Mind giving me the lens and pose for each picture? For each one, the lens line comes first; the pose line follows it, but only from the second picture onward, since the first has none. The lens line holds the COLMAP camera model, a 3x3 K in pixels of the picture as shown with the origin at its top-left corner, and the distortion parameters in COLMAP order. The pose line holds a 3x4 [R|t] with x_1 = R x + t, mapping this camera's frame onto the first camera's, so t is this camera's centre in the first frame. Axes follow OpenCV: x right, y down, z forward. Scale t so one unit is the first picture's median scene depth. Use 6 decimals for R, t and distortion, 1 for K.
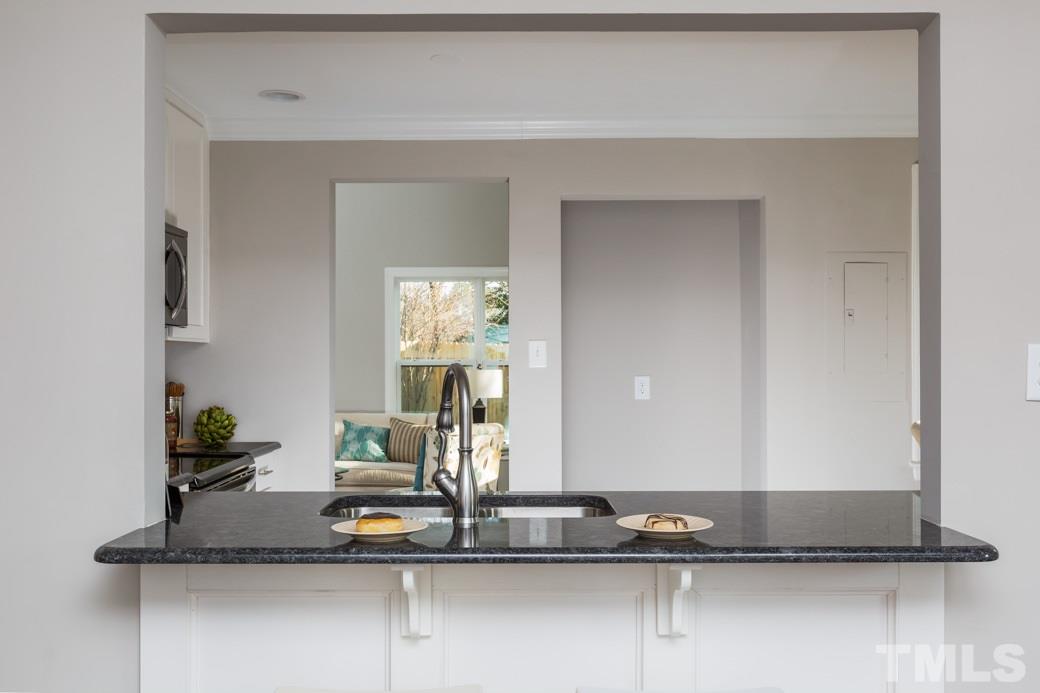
lens RADIAL K [[1092.0, 0, 523.1], [0, 1092.0, 345.3], [0, 0, 1]] dist [0.003063, 0.000000]
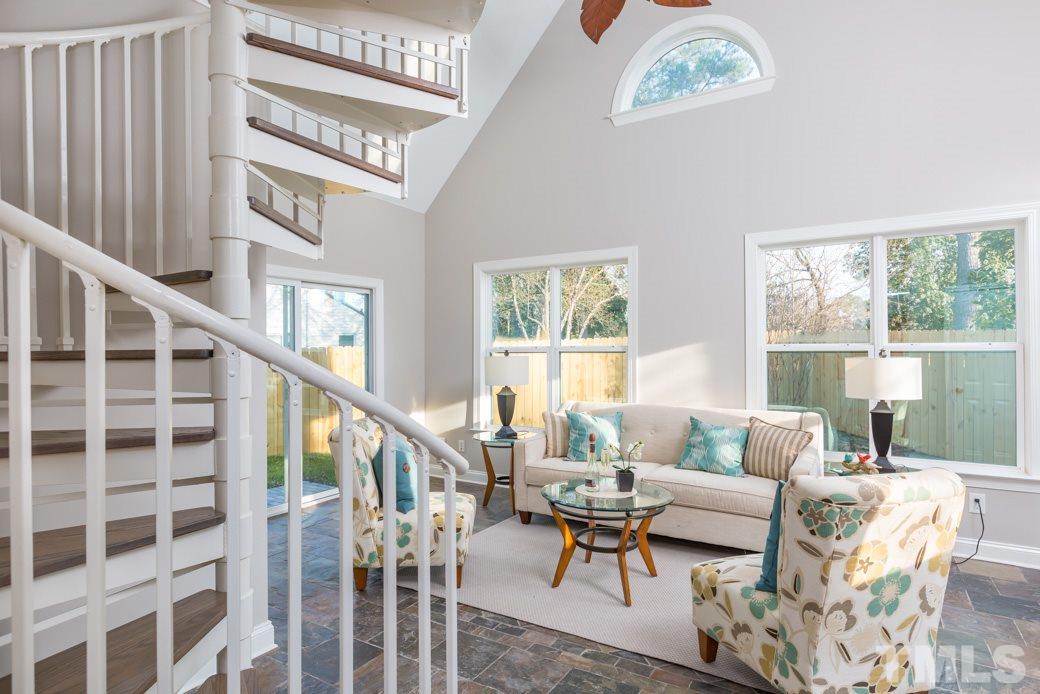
lens RADIAL K [[564.0, 0, 521.1], [0, 564.0, 347.7], [0, 0, 1]] dist [-0.013202, -0.000413]
pose [[0.840057, -0.004499, -0.542480, -0.150174], [0.011335, 0.999893, 0.009261, 0.039254], [0.542380, -0.013929, 0.840018, 2.194354]]
